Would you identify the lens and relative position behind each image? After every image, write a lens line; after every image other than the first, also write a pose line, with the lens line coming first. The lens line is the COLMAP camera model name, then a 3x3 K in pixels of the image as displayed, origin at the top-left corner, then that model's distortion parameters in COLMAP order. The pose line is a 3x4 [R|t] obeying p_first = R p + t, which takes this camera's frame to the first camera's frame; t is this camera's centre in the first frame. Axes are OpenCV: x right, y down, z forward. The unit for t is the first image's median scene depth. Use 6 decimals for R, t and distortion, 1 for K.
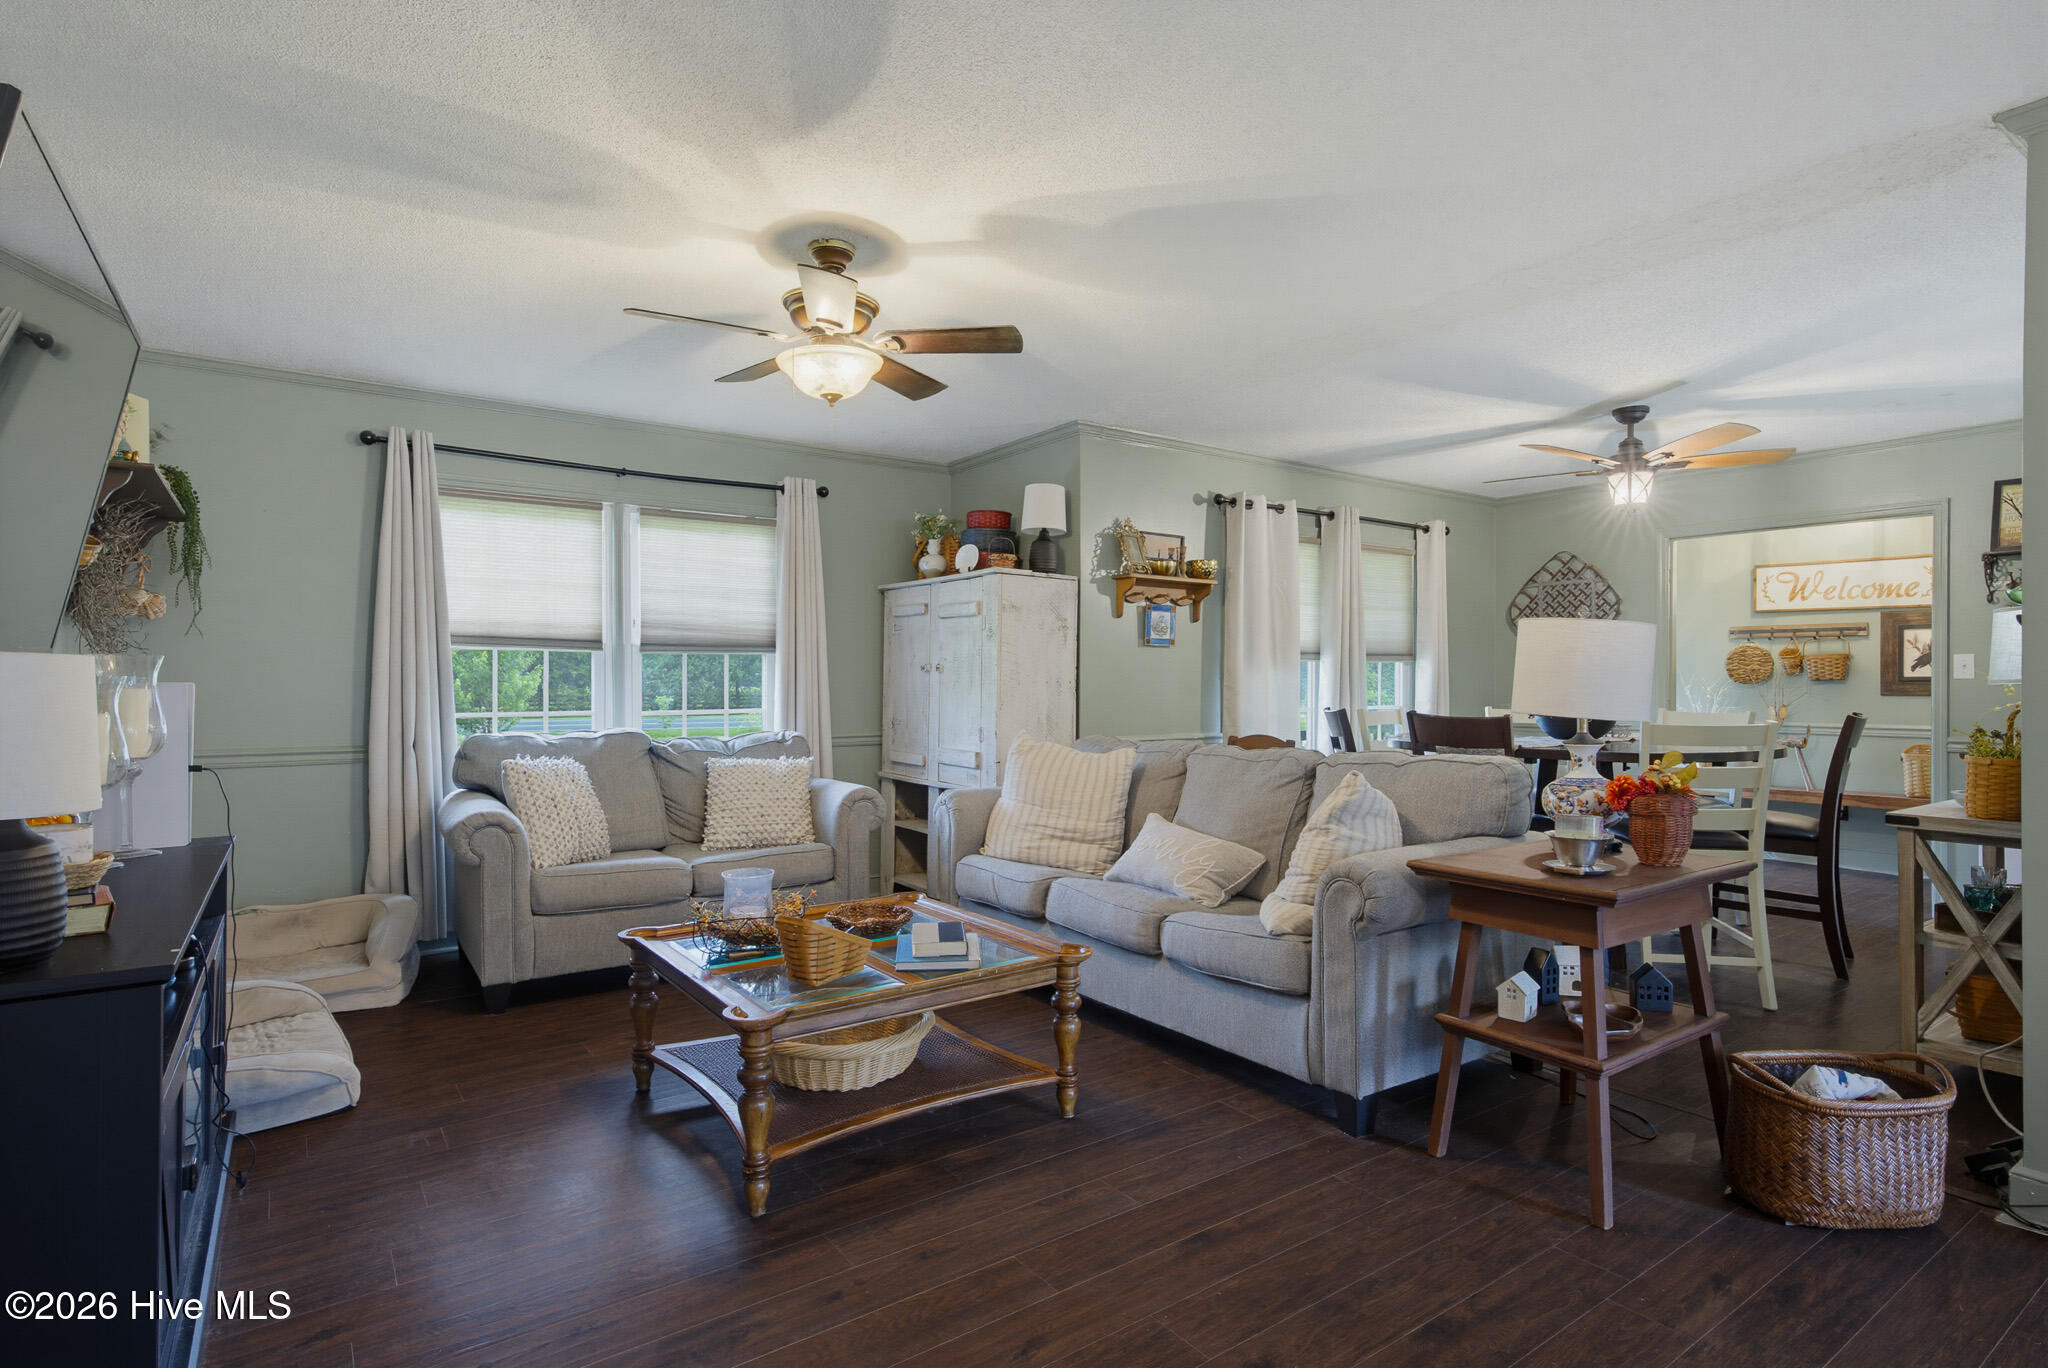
lens RADIAL K [[1039.4, 0, 1030.5], [0, 1039.4, 684.4], [0, 0, 1]] dist [0.003453, 0.001978]
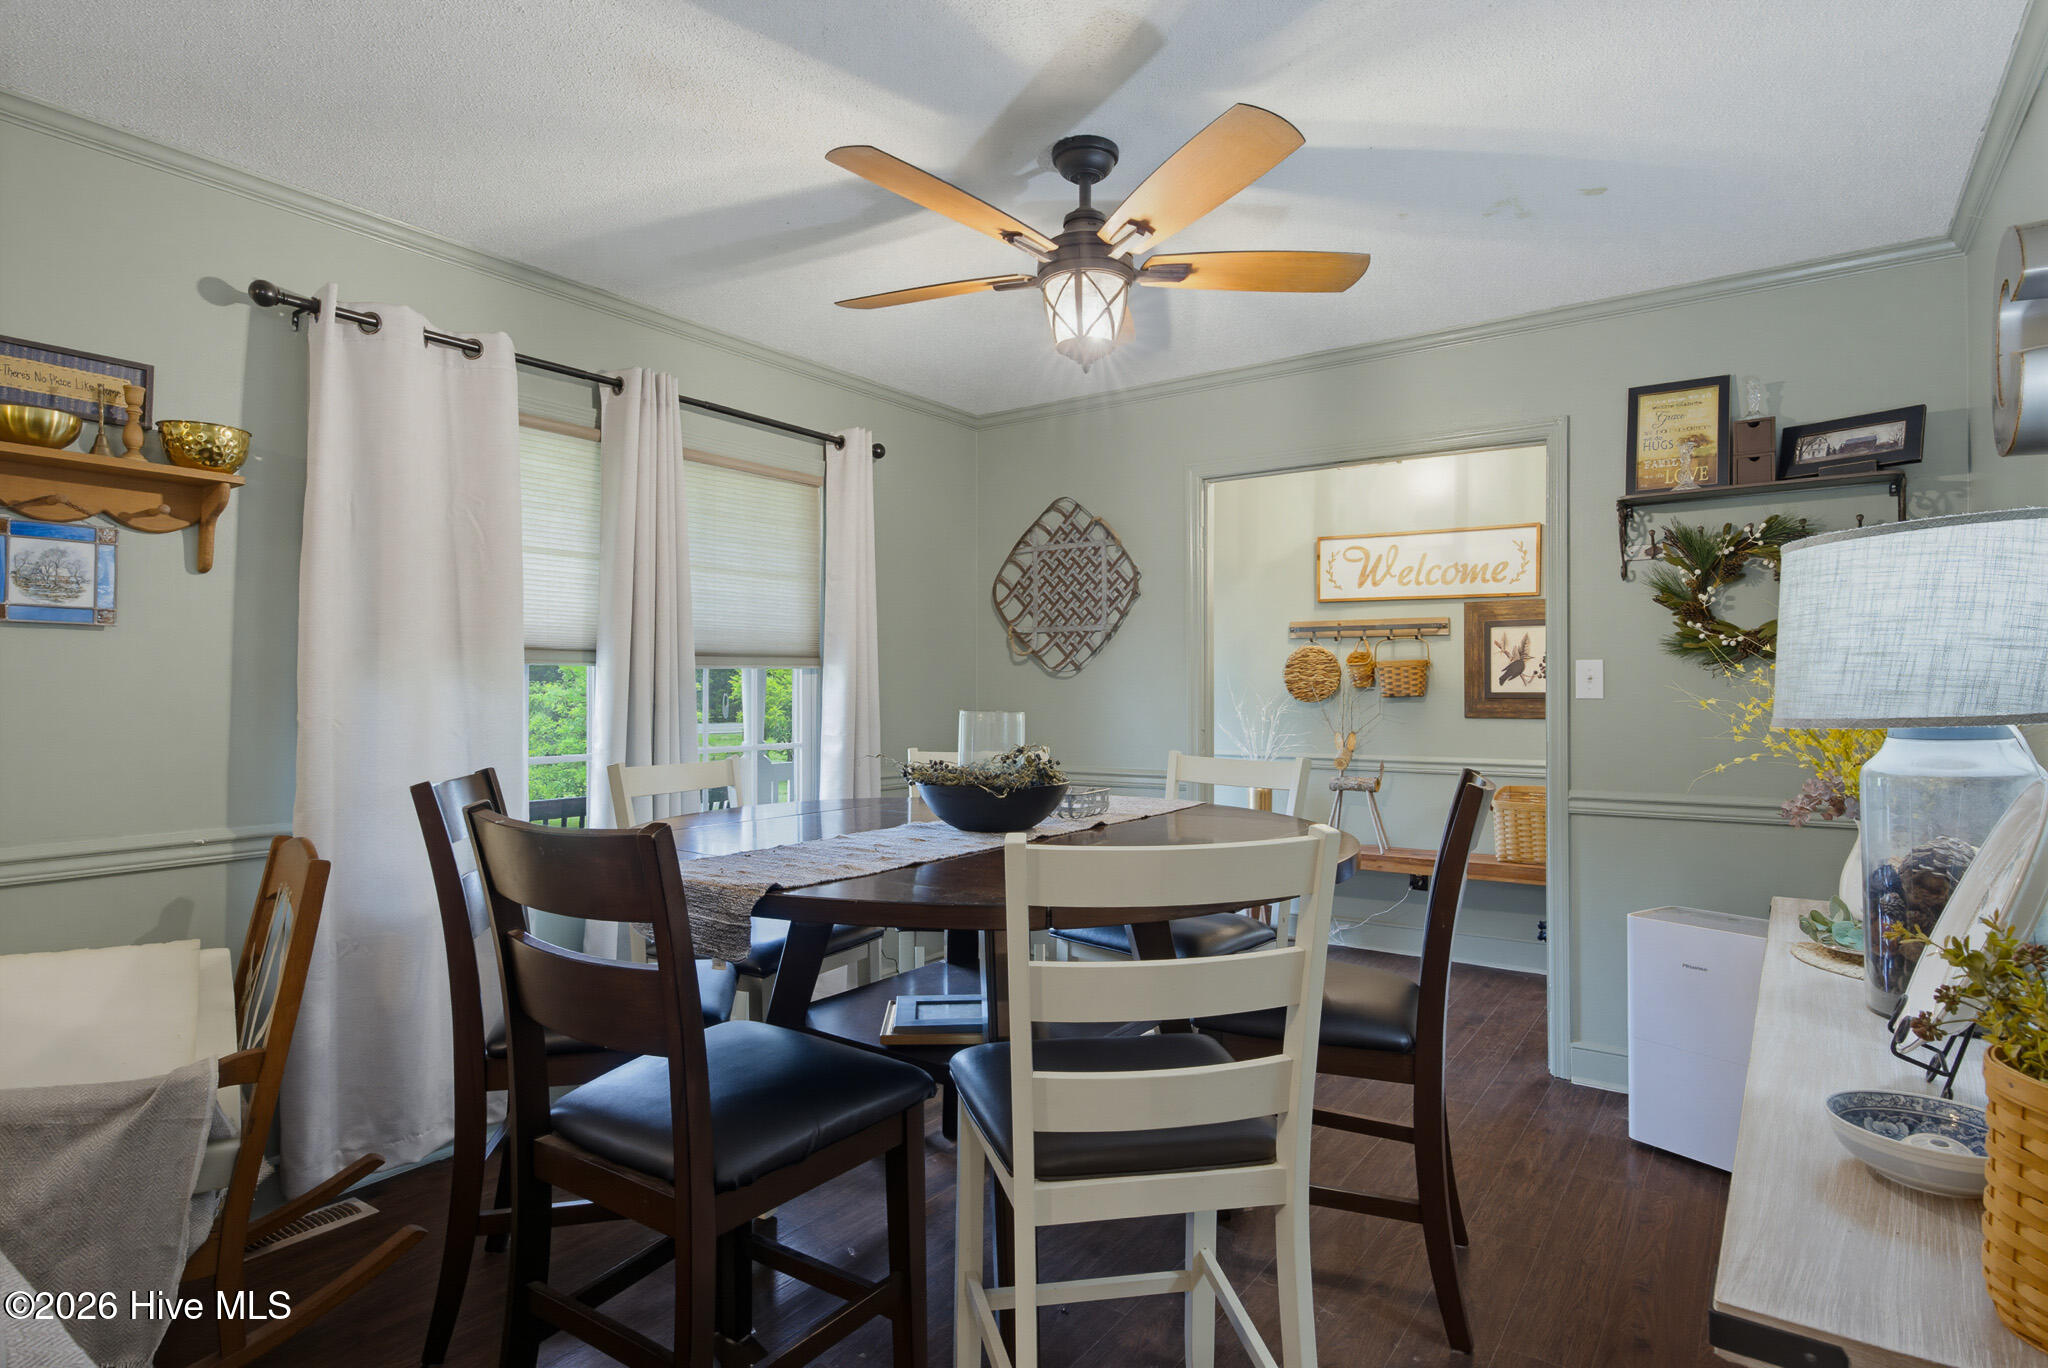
lens RADIAL K [[1078.0, 0, 1032.5], [0, 1078.0, 685.1], [0, 0, 1]] dist [-0.001823, 0.000907]
pose [[0.943774, 0.000480, 0.330590, 0.364926], [0.001580, 0.999981, -0.005962, -0.010442], [-0.330586, 0.006149, 0.943756, 0.503686]]
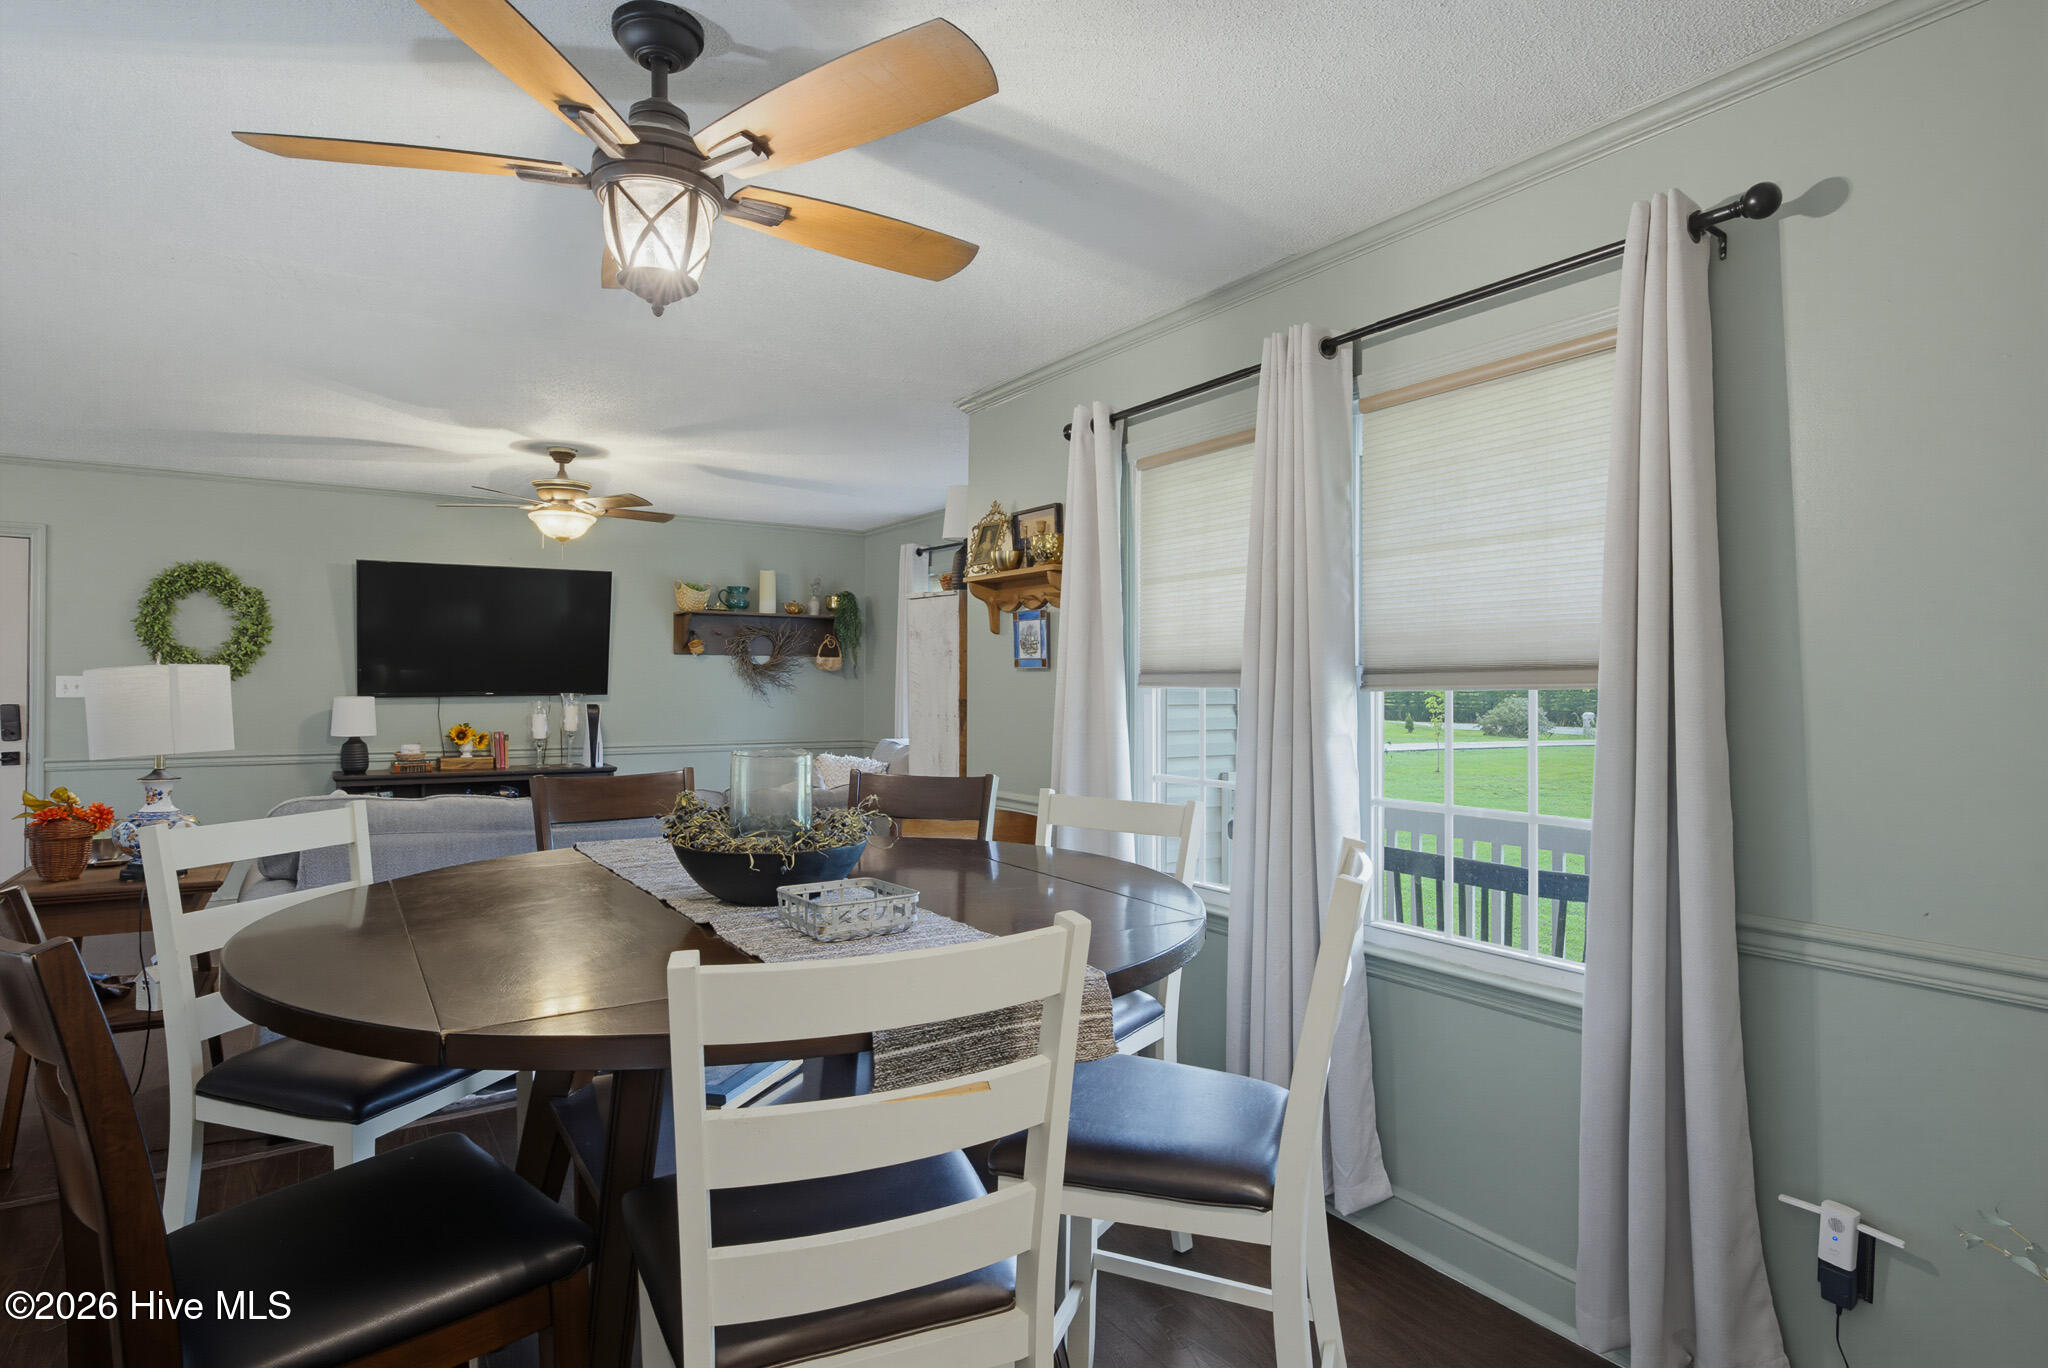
lens RADIAL K [[1085.0, 0, 1033.2], [0, 1085.0, 686.4], [0, 0, 1]] dist [0.000781, 0.000132]
pose [[-0.037849, 0.000374, -0.999283, 0.906341], [-0.006836, 0.999976, 0.000633, -0.026590], [0.999260, 0.006855, -0.037846, 1.084482]]
